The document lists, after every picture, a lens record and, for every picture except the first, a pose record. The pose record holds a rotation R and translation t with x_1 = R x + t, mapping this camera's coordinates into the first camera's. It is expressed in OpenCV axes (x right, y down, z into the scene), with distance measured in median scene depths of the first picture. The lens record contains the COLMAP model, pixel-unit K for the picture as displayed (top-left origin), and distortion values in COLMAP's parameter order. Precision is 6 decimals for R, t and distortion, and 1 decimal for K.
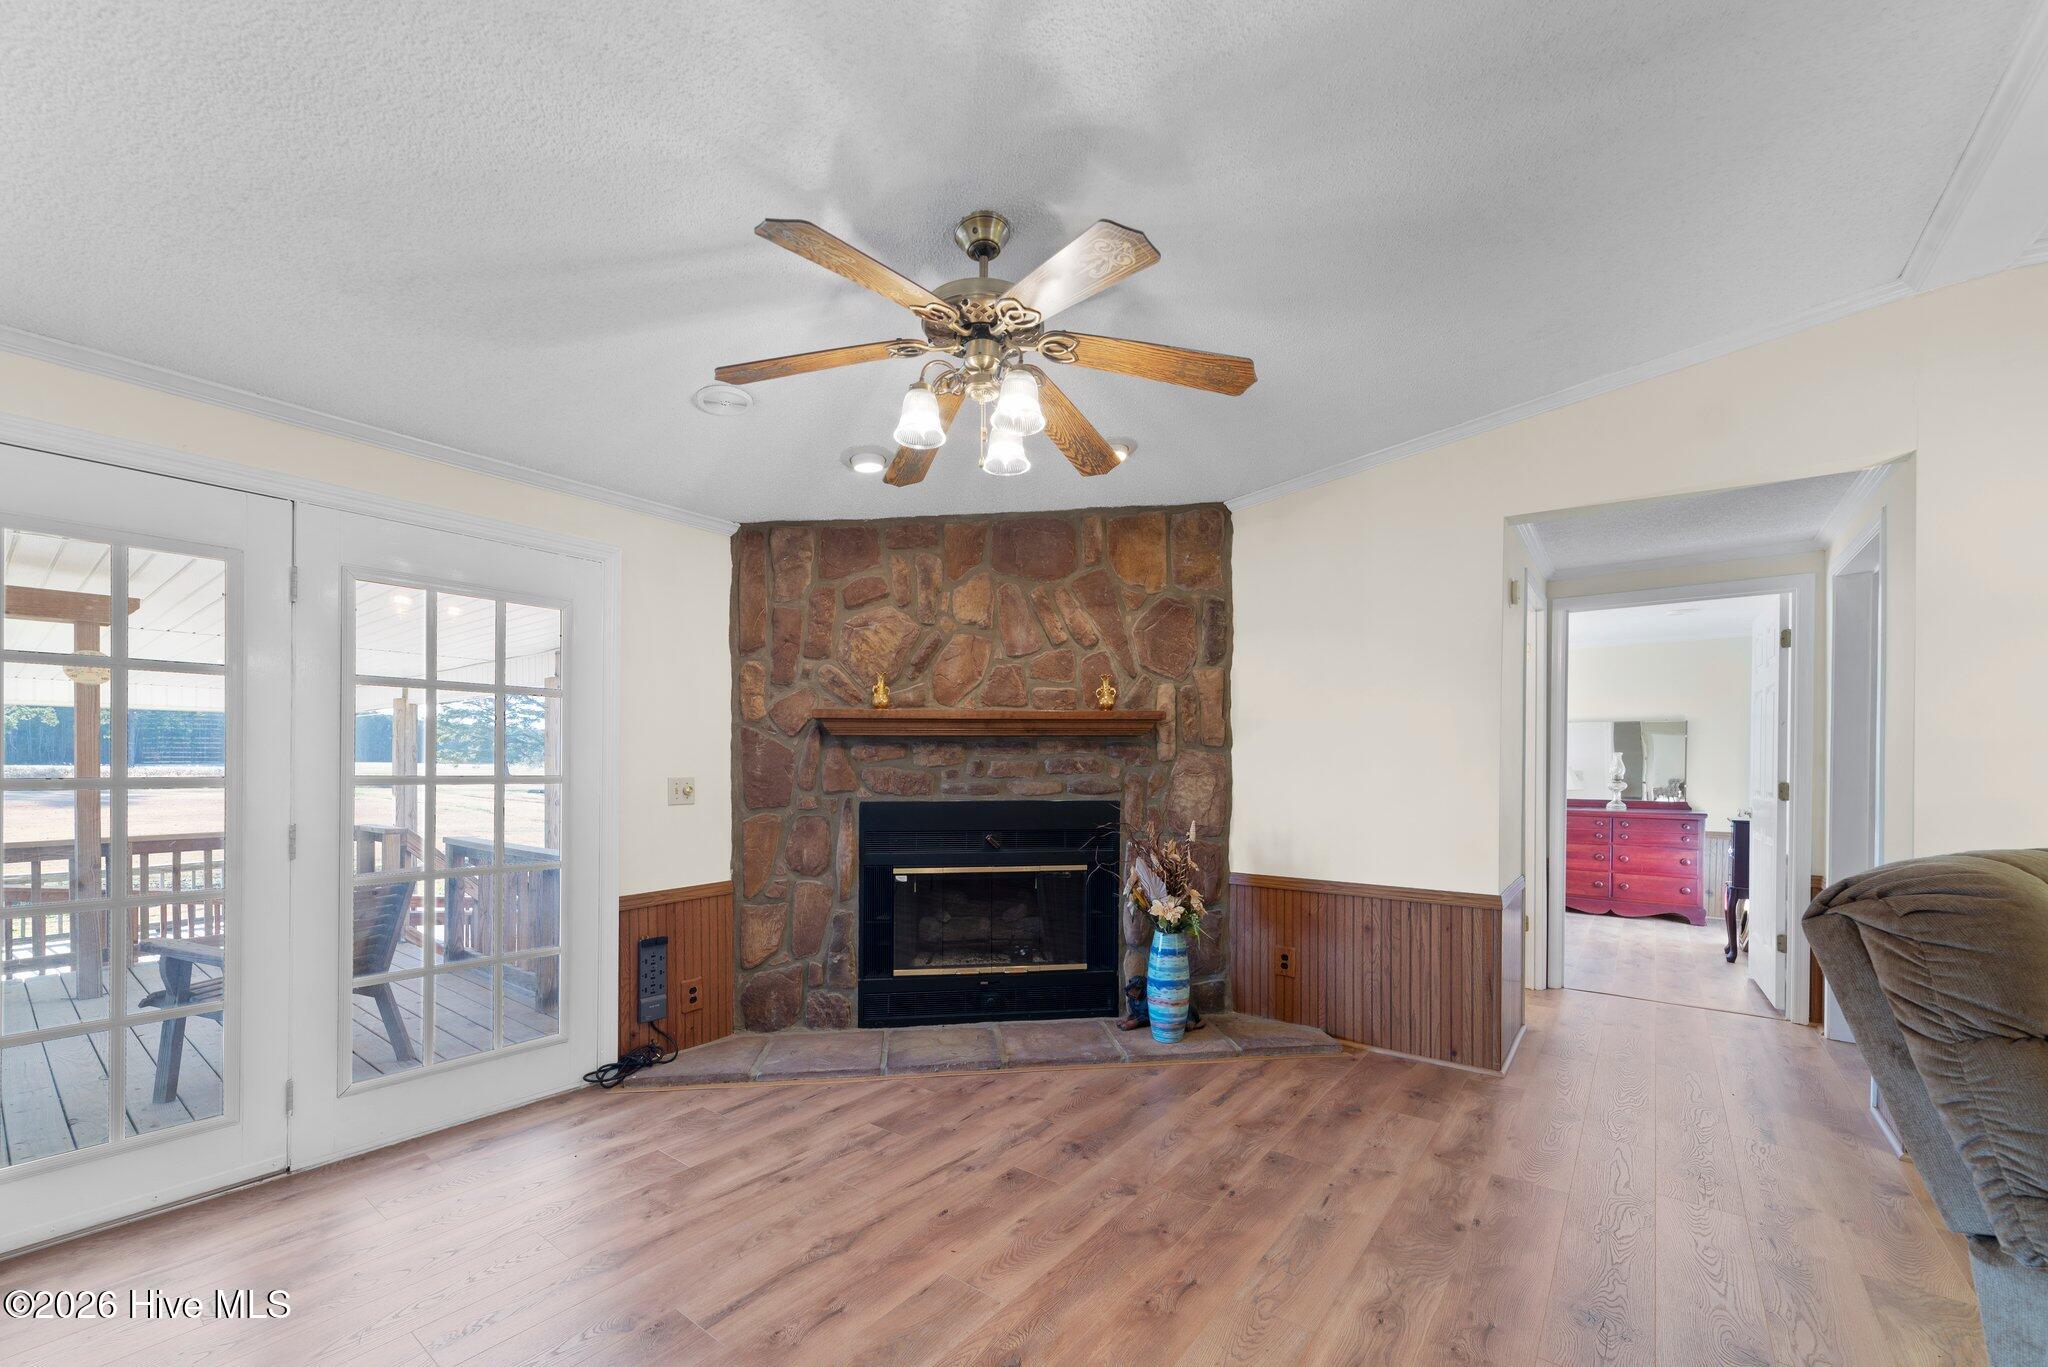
lens RADIAL K [[827.7, 0, 1021.0], [0, 827.7, 758.2], [0, 0, 1]] dist [-0.000466, -0.000006]
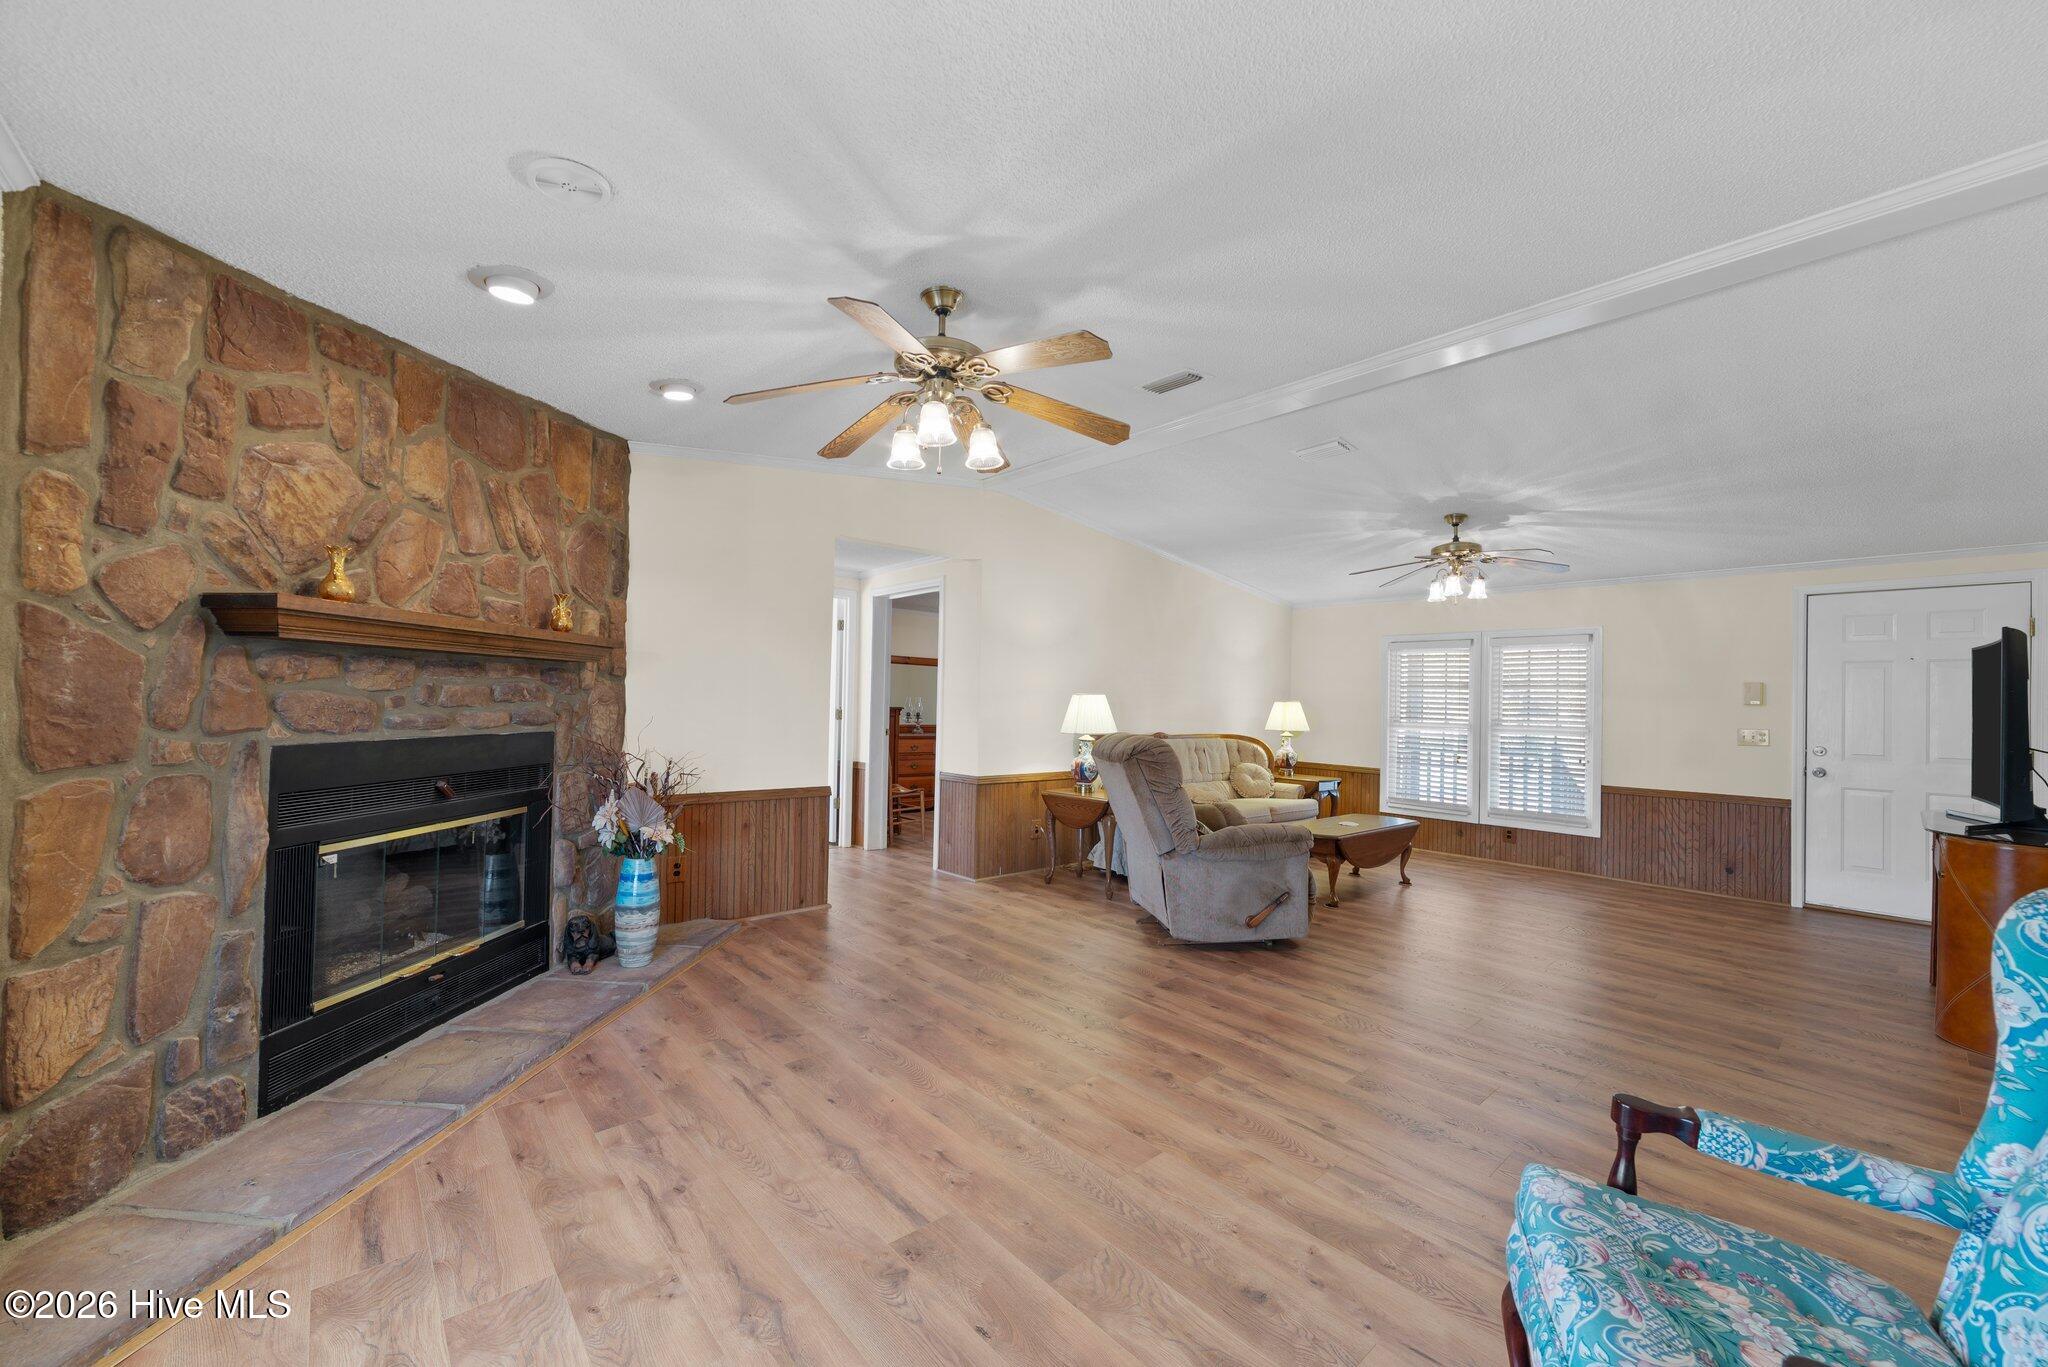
lens RADIAL K [[796.6, 0, 1024.0], [0, 796.6, 683.5], [0, 0, 1]] dist [0.009368, 0.000071]
pose [[0.189551, 0.027169, 0.981495, -0.676449], [-0.023552, 0.999455, -0.023117, 0.006586], [-0.981588, -0.018735, 0.190087, 0.339084]]
